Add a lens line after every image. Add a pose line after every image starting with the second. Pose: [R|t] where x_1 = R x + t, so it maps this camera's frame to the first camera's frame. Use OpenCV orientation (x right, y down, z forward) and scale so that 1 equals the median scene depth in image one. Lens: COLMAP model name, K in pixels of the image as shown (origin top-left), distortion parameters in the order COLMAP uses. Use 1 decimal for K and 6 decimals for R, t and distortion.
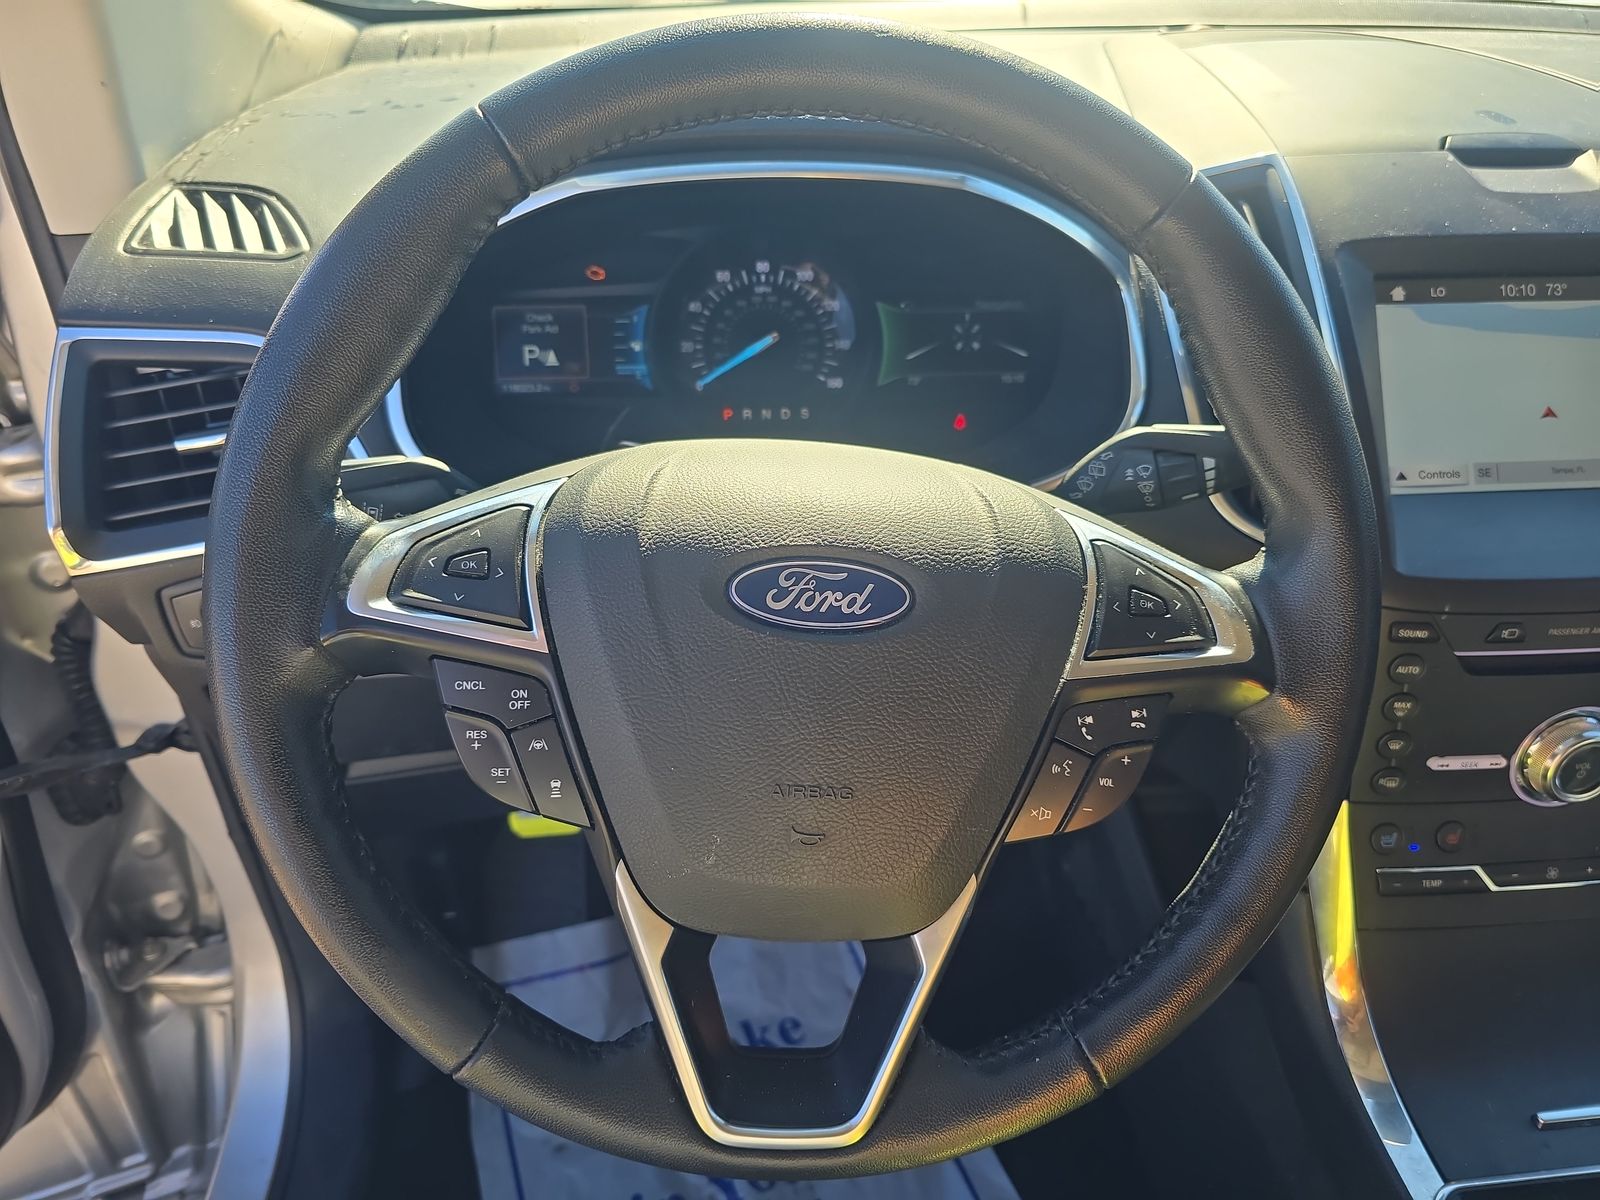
lens RADIAL K [[1057.4, 0, 785.2], [0, 1057.4, 598.3], [0, 0, 1]] dist [0.029682, -0.041447]
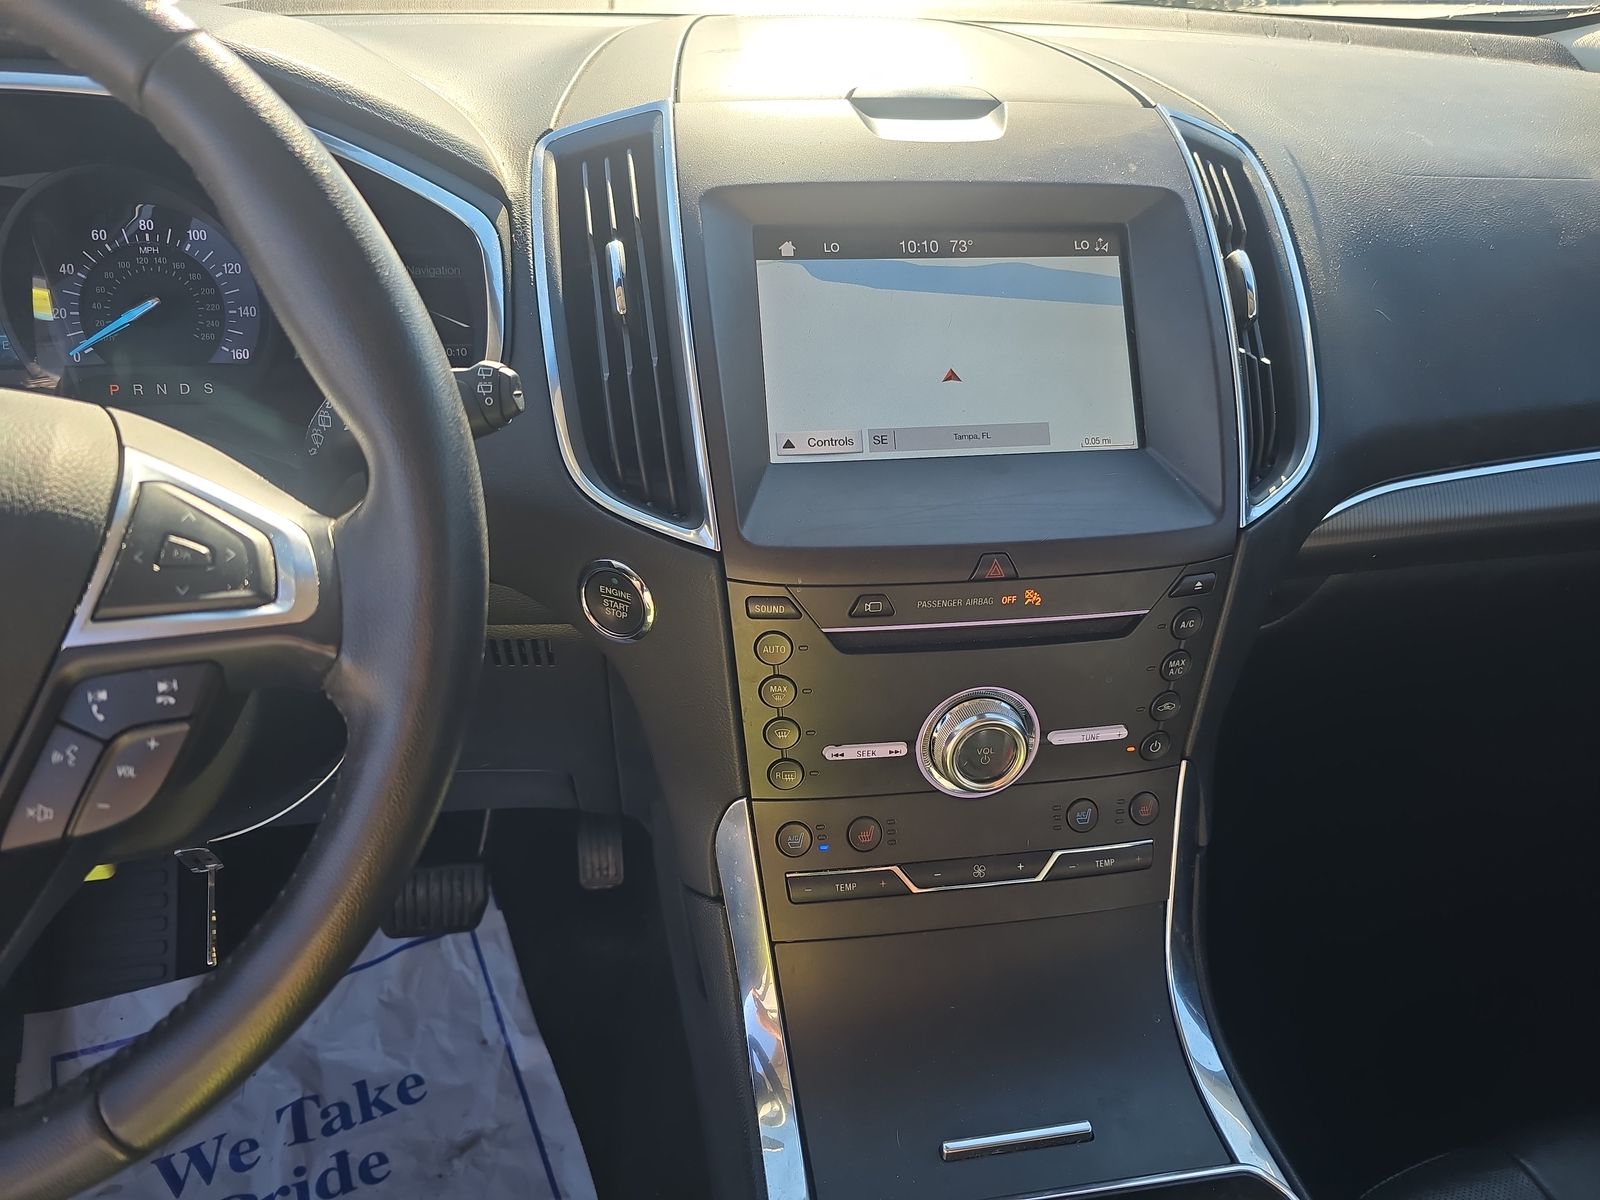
lens RADIAL K [[1057.4, 0, 764.0], [0, 1057.4, 597.5], [0, 0, 1]] dist [0.029682, -0.041447]
pose [[0.995984, -0.019827, 0.087308, 0.473426], [0.023265, 0.998986, -0.038536, 0.054061], [-0.086455, 0.040412, 0.995436, 0.090040]]
